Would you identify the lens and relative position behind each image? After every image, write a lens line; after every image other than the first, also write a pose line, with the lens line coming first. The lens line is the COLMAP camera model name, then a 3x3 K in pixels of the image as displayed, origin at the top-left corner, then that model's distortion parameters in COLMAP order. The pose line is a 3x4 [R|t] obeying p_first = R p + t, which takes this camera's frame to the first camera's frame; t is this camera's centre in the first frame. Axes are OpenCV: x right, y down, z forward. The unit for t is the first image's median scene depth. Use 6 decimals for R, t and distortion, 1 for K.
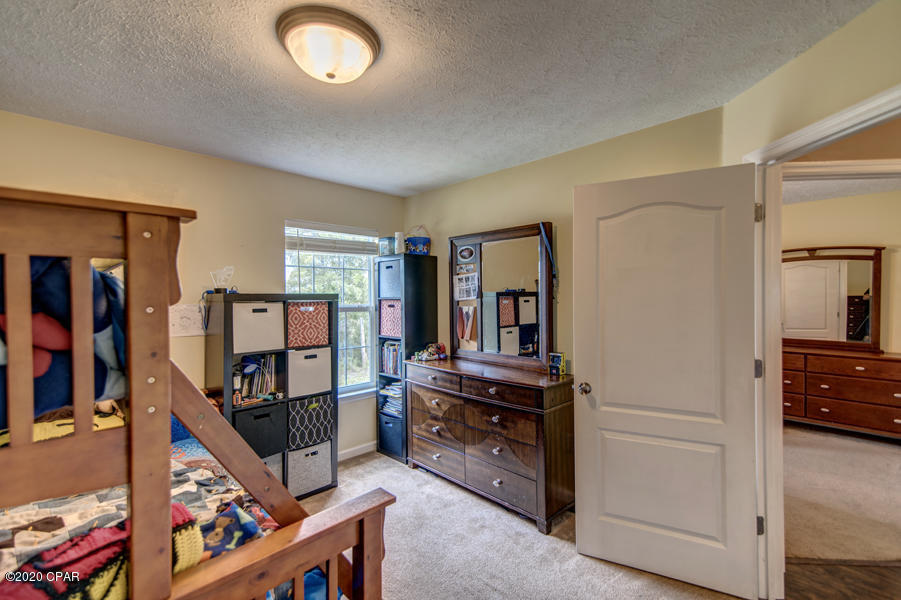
lens RADIAL K [[403.6, 0, 452.1], [0, 403.6, 303.8], [0, 0, 1]] dist [0.030263, -0.001847]
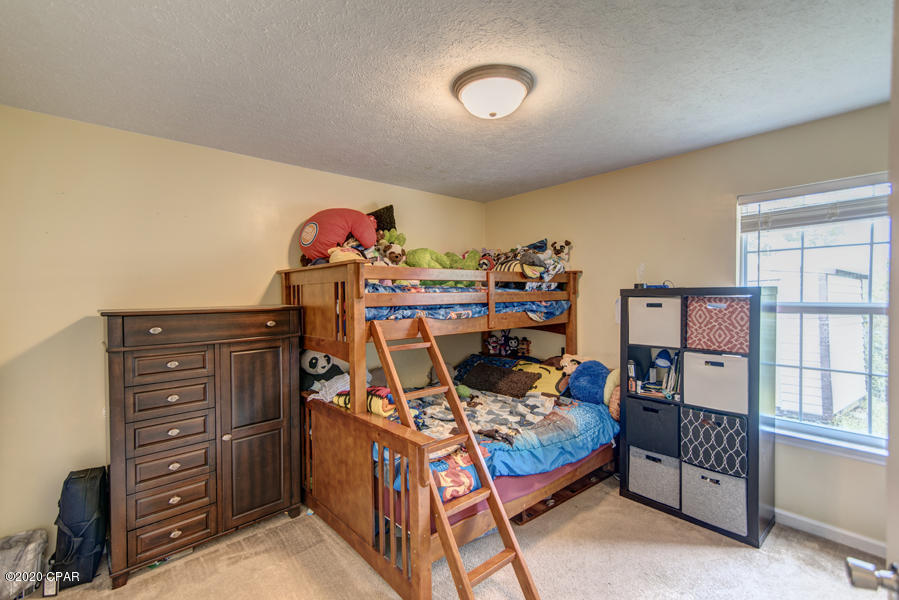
lens RADIAL K [[402.7, 0, 451.3], [0, 402.7, 300.3], [0, 0, 1]] dist [0.030263, -0.001847]
pose [[-0.052897, 0.026299, -0.998254, 0.555956], [-0.005206, 0.999632, 0.026611, -0.019791], [0.998586, 0.006604, -0.052741, 0.556708]]
